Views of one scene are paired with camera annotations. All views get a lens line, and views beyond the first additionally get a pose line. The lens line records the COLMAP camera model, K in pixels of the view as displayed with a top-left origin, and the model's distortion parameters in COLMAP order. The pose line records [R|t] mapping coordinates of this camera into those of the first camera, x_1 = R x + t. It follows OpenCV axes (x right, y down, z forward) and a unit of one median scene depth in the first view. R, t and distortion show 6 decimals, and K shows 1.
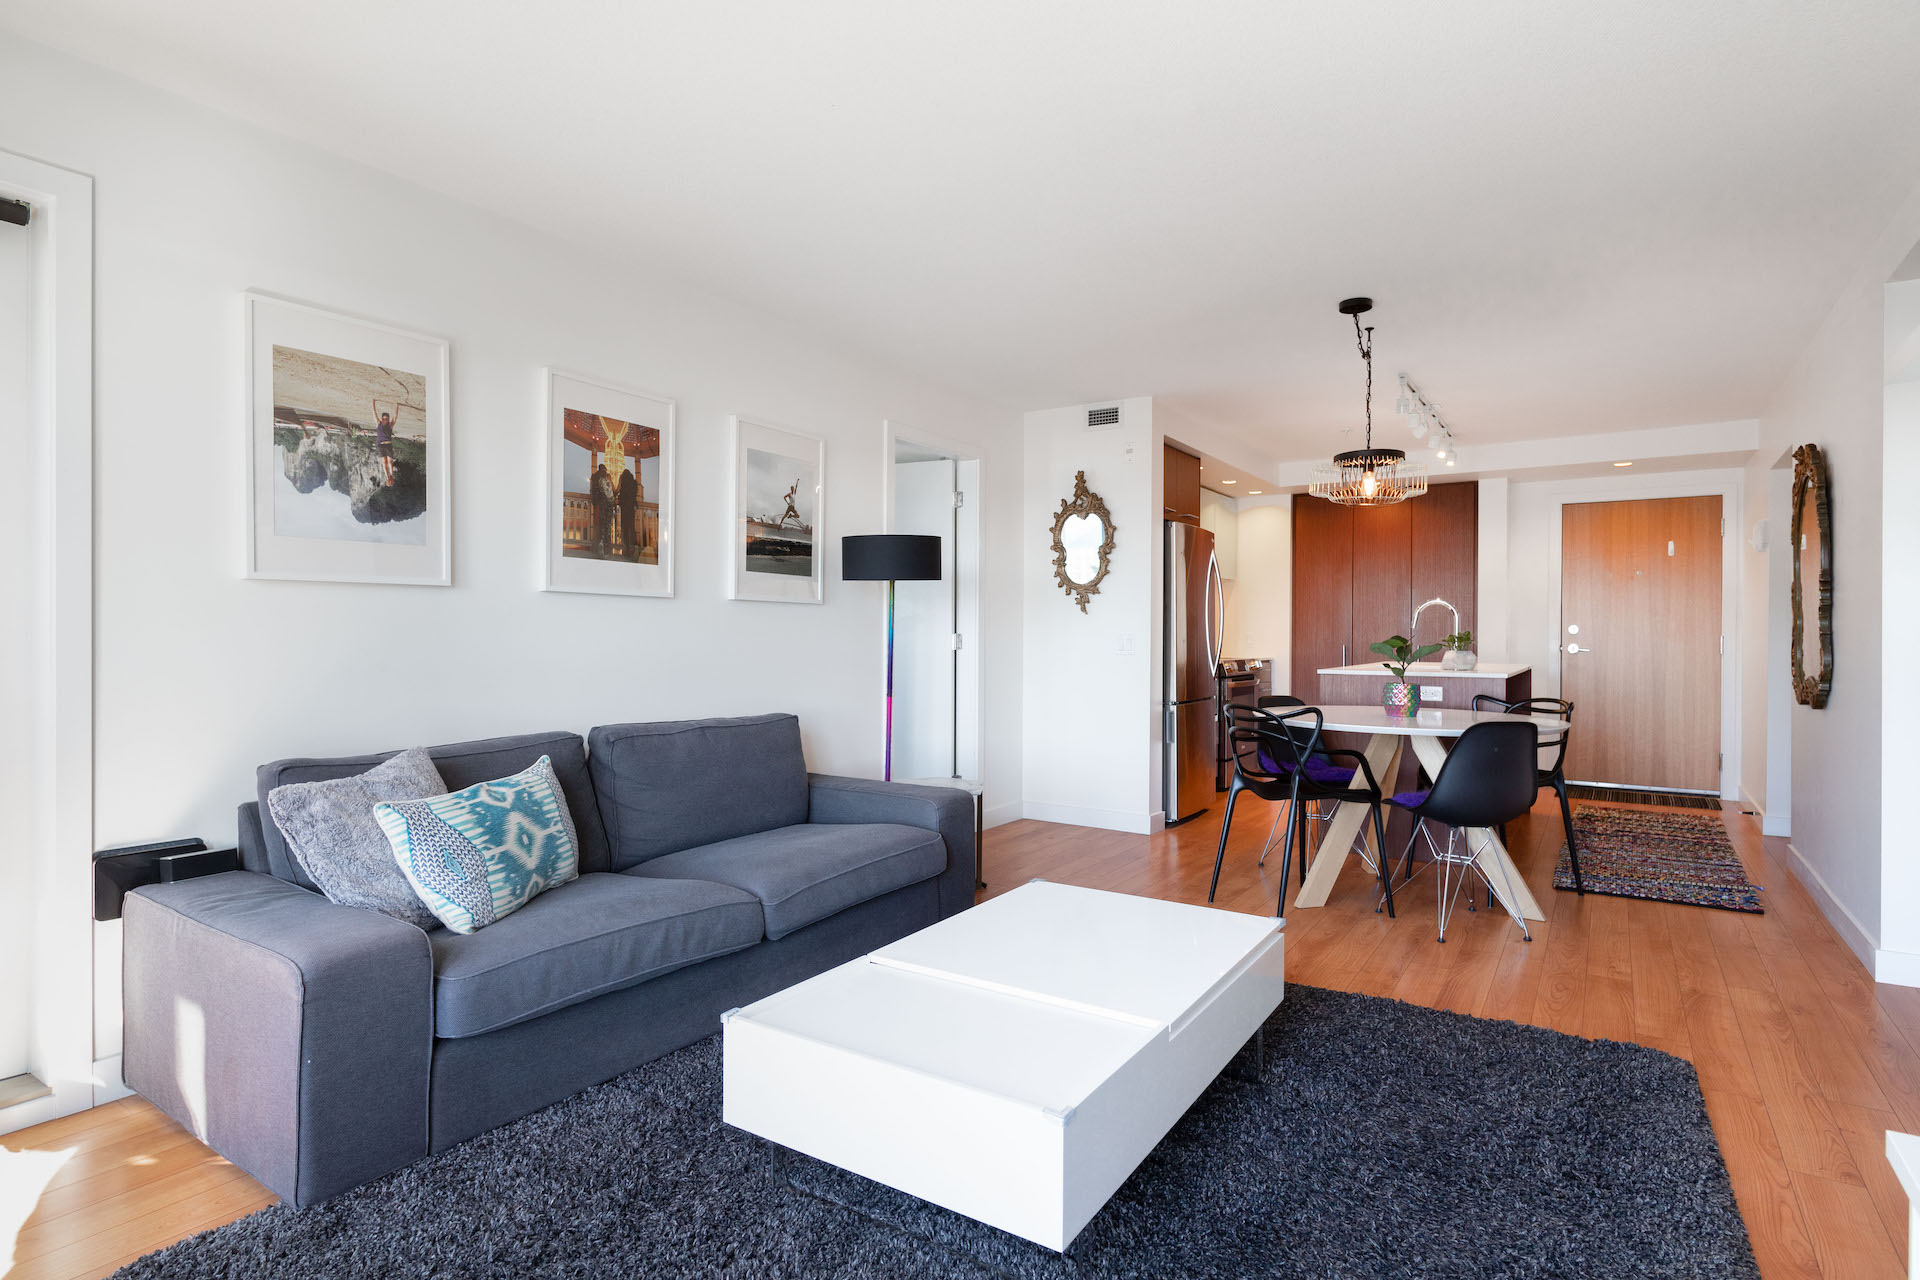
lens RADIAL K [[986.3, 0, 956.7], [0, 986.3, 640.1], [0, 0, 1]] dist [0.000906, -0.000522]
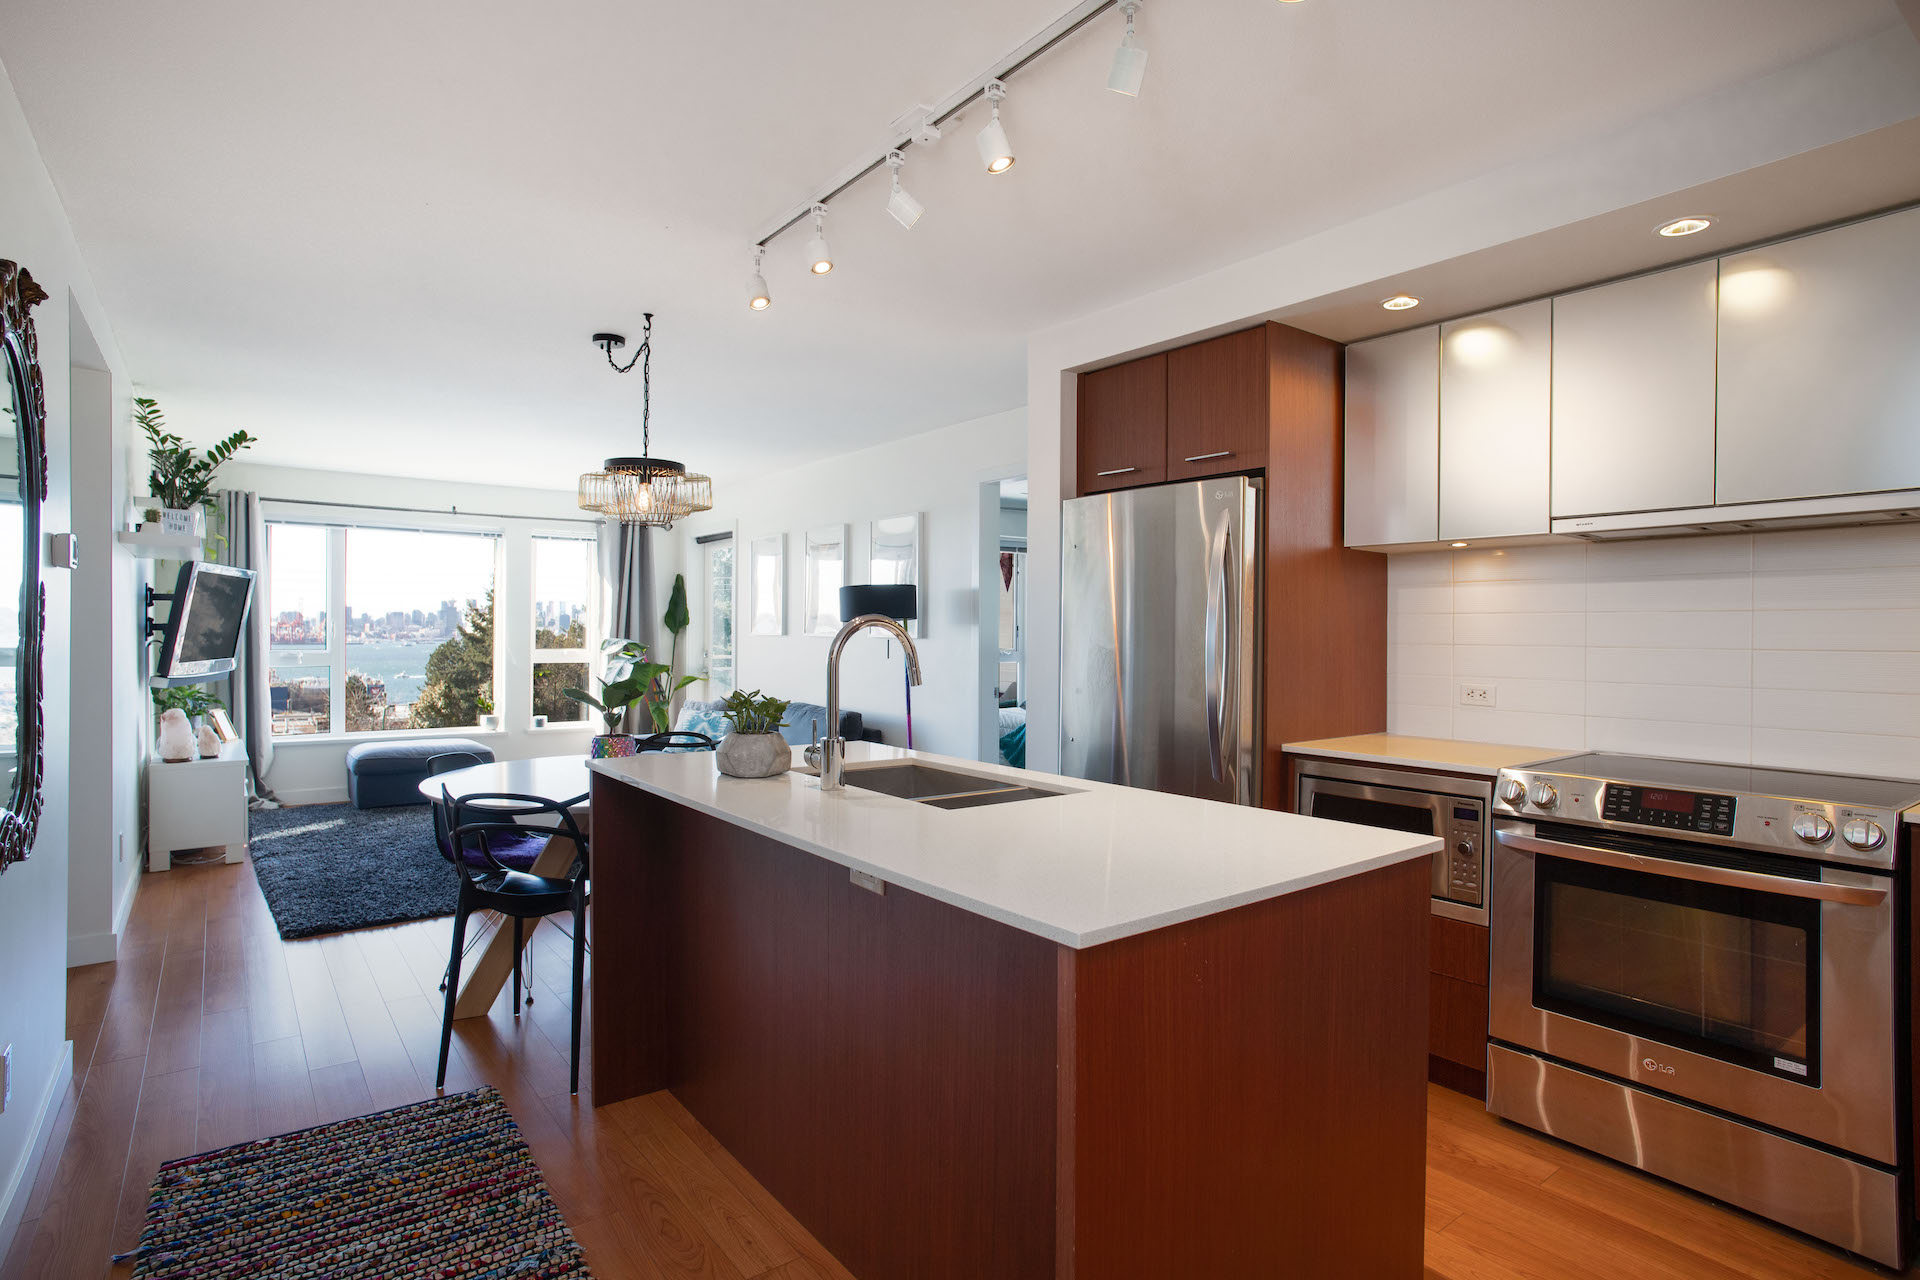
lens RADIAL K [[992.3, 0, 955.2], [0, 992.3, 640.1], [0, 0, 1]] dist [-0.069943, 0.050295]
pose [[-0.327617, 0.002318, -0.944808, 0.846543], [-0.012966, 0.999892, 0.006949, -0.034237], [0.944722, 0.014527, -0.327552, 1.146920]]
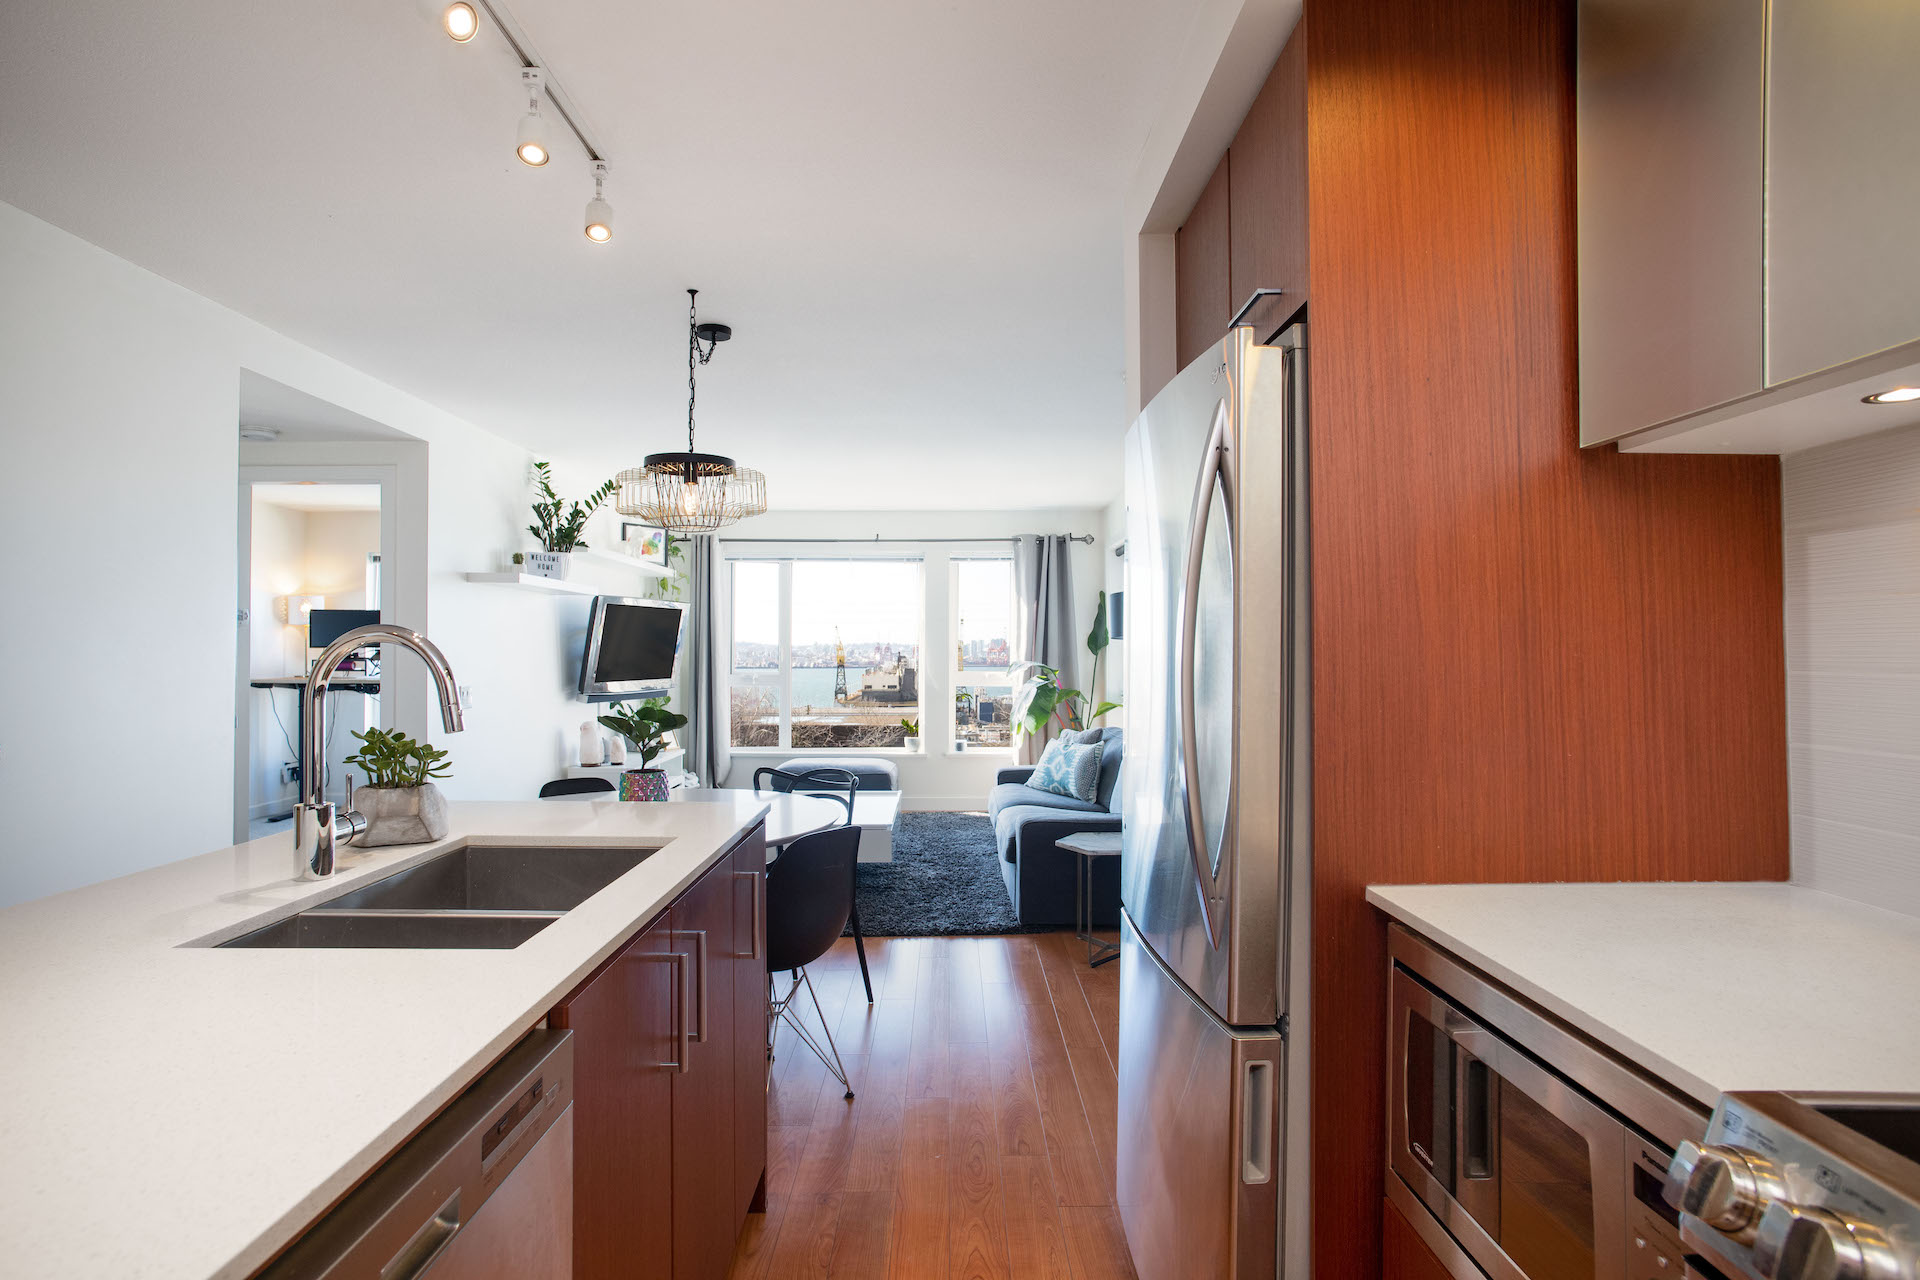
lens RADIAL K [[992.3, 0, 955.2], [0, 992.3, 640.1], [0, 0, 1]] dist [-0.069943, 0.050295]
pose [[-0.829272, -0.010360, -0.558750, 0.499074], [-0.005822, 0.999934, -0.009899, -0.035257], [0.558815, -0.004956, -0.829277, 1.291419]]
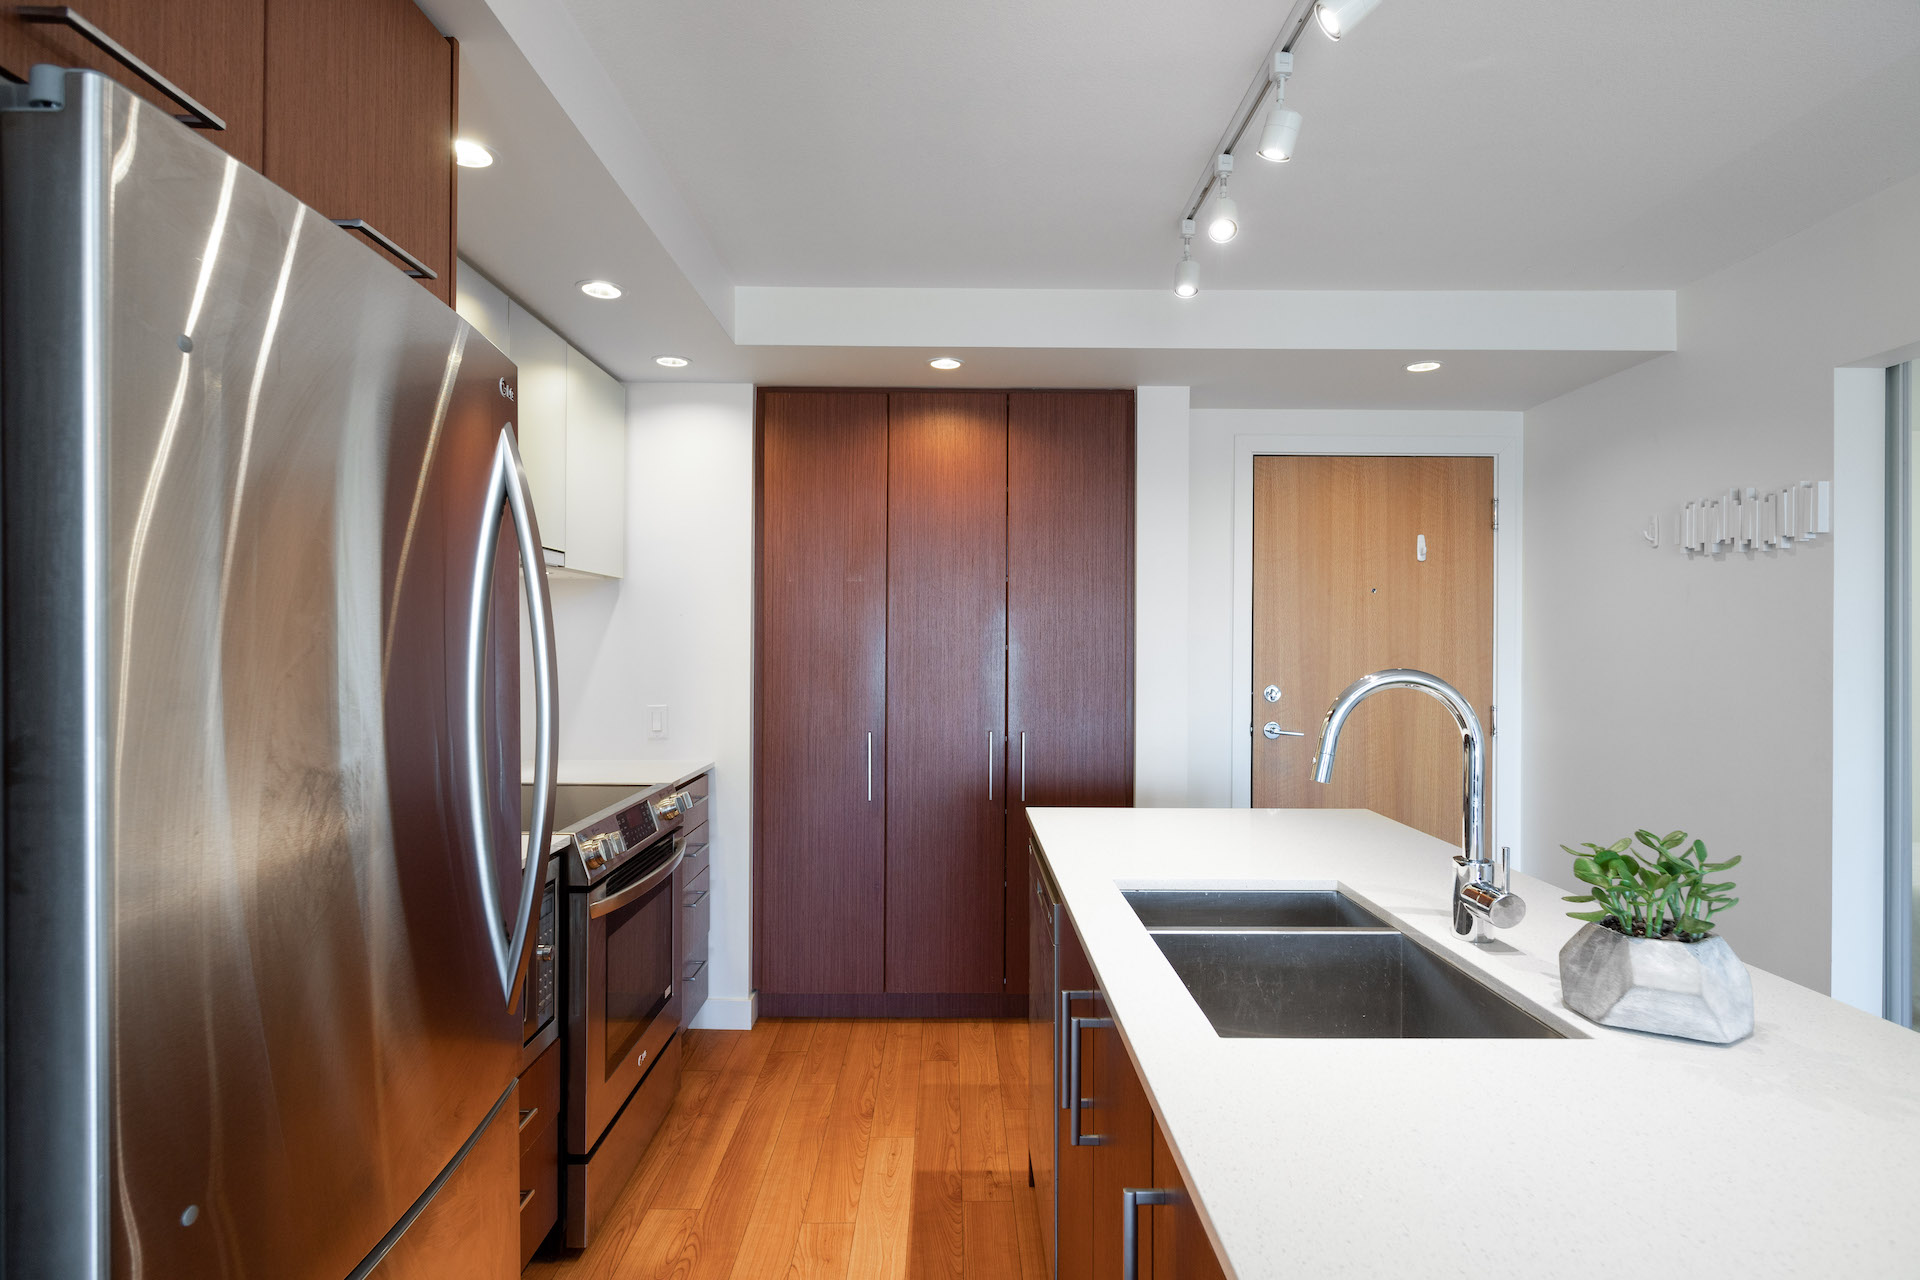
lens RADIAL K [[986.3, 0, 956.7], [0, 986.3, 640.1], [0, 0, 1]] dist [0.000906, -0.000522]
pose [[0.829476, 0.000853, 0.558541, 0.242646], [0.001345, 0.999993, -0.003524, -0.047961], [-0.558540, 0.003675, 0.829469, 0.838415]]
